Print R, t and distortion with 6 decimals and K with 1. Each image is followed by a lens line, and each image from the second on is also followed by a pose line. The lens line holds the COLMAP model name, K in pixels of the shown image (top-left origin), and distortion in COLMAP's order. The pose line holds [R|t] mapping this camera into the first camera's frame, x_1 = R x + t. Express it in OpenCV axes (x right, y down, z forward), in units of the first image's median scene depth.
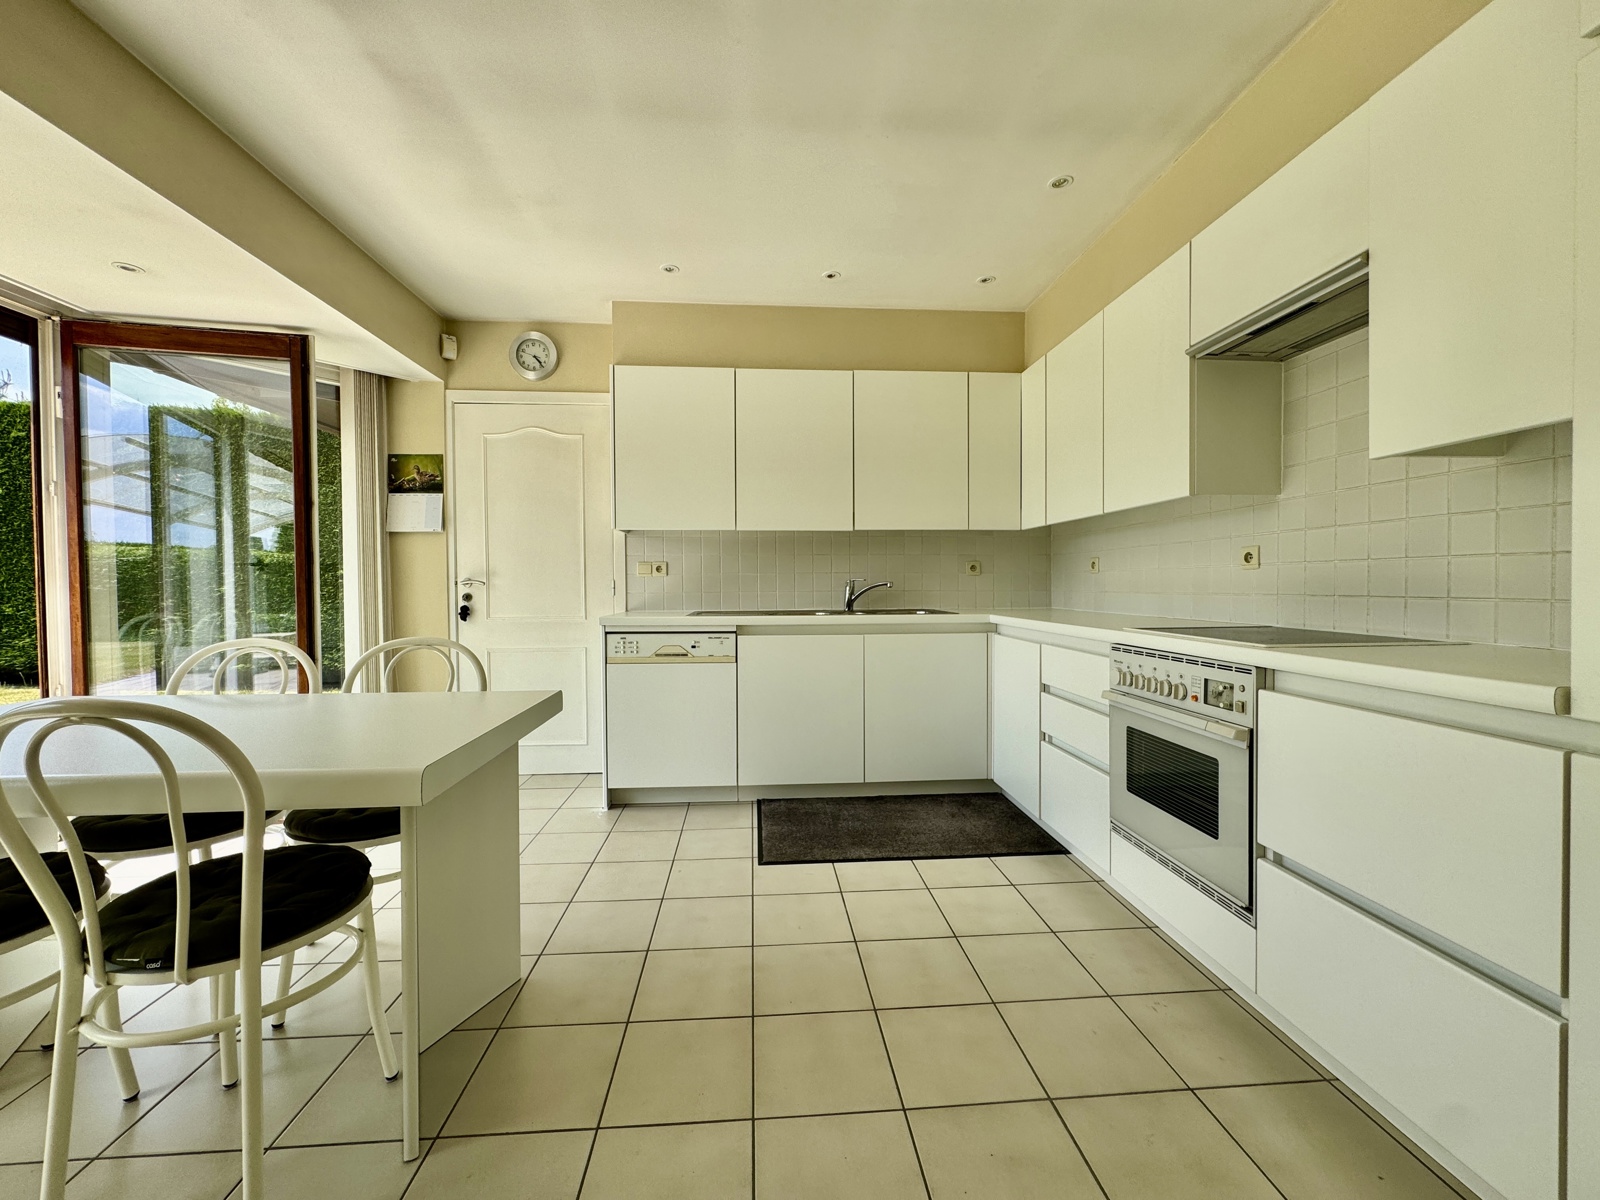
lens RADIAL K [[638.9, 0, 800.0], [0, 638.9, 600.0], [0, 0, 1]] dist [0.000173, 0.000577]
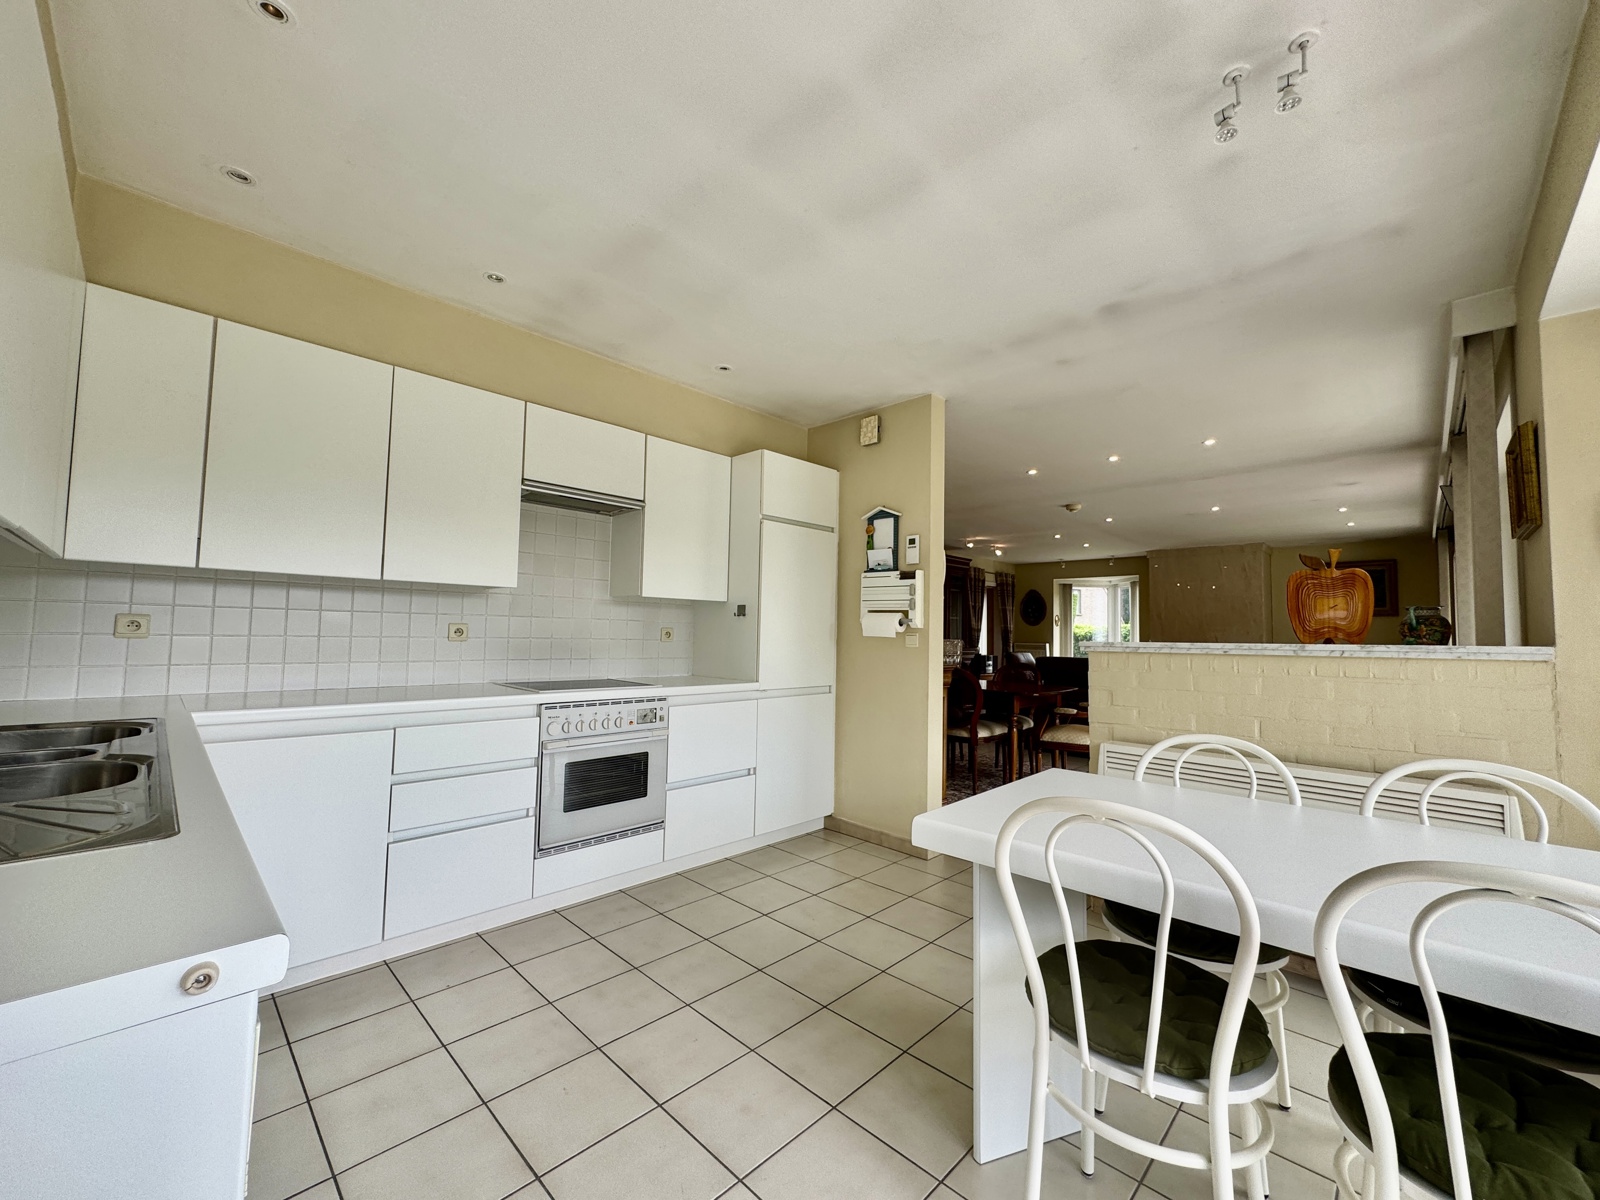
lens RADIAL K [[638.9, 0, 800.0], [0, 638.9, 600.0], [0, 0, 1]] dist [0.000173, 0.000577]
pose [[-0.662422, 0.033011, 0.748403, -0.986504], [0.001647, 0.999090, -0.042612, -0.102879], [-0.749129, -0.026995, -0.661874, 1.834329]]
